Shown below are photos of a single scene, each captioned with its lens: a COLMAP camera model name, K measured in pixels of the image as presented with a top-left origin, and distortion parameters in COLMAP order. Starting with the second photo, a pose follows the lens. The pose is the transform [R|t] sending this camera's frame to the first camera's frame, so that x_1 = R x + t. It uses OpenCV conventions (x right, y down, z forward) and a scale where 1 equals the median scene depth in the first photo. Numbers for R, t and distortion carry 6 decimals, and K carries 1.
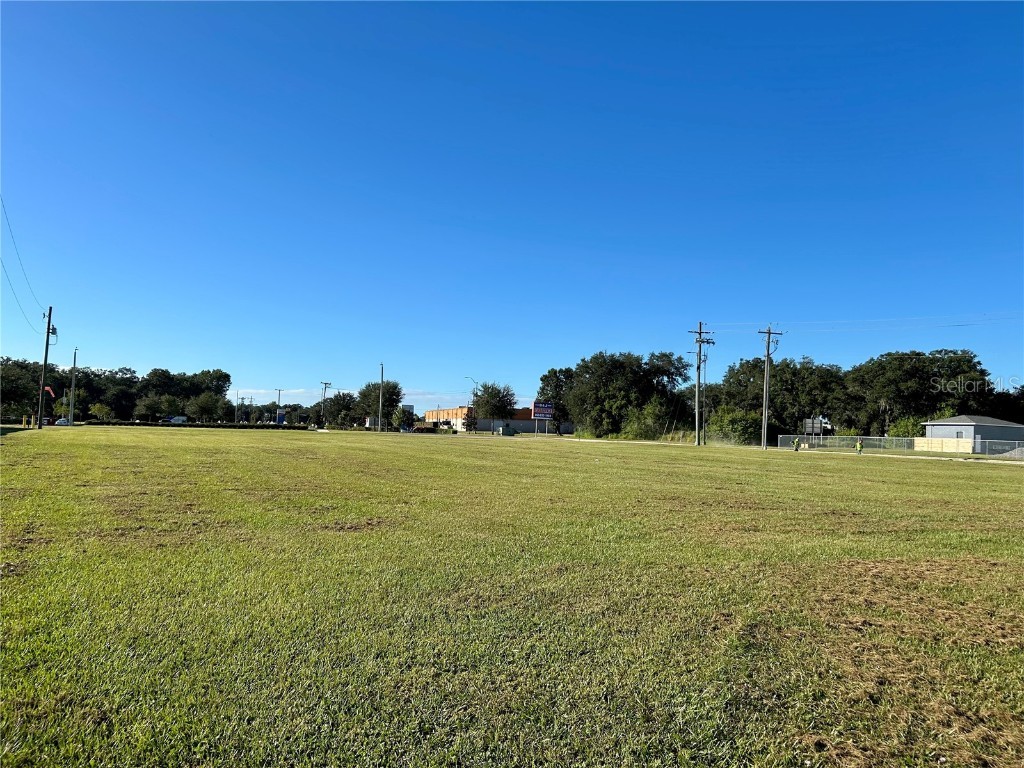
lens RADIAL K [[773.8, 0, 504.1], [0, 773.8, 377.1], [0, 0, 1]] dist [0.066253, -0.067604]
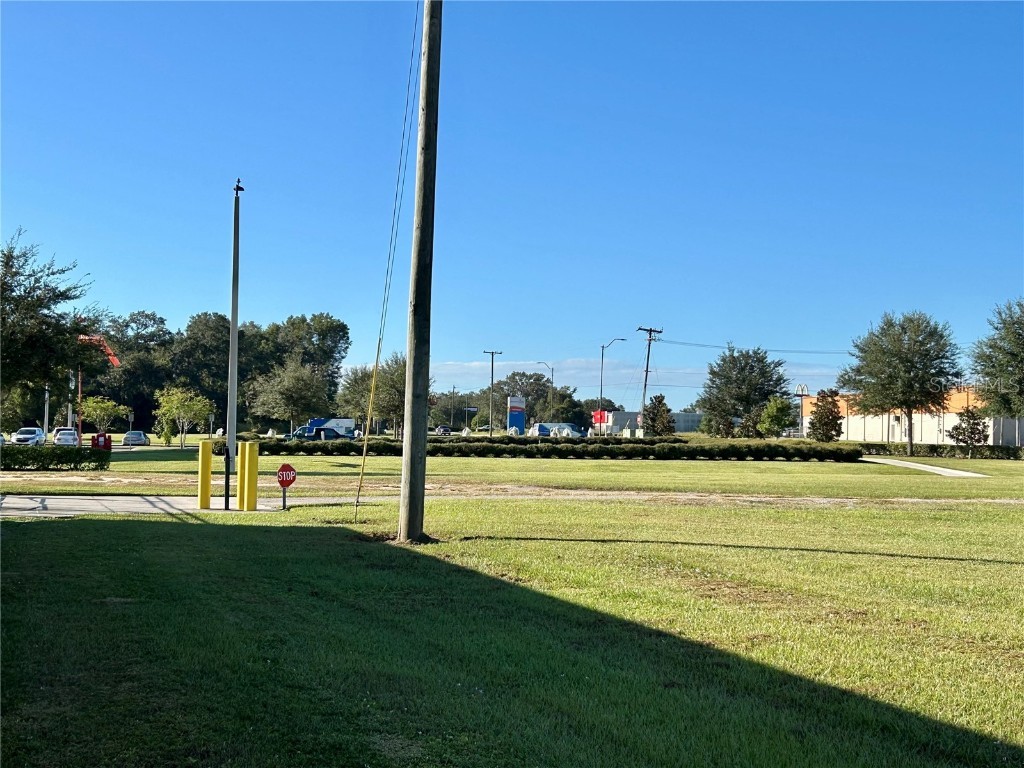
lens RADIAL K [[1468.3, 0, 509.7], [0, 1468.3, 394.4], [0, 0, 1]] dist [0.076171, 0.000000]
pose [[0.987600, -0.015870, -0.156189, -0.233859], [0.022168, 0.999006, 0.038664, 0.012086], [0.155420, -0.041647, 0.986970, 0.306414]]
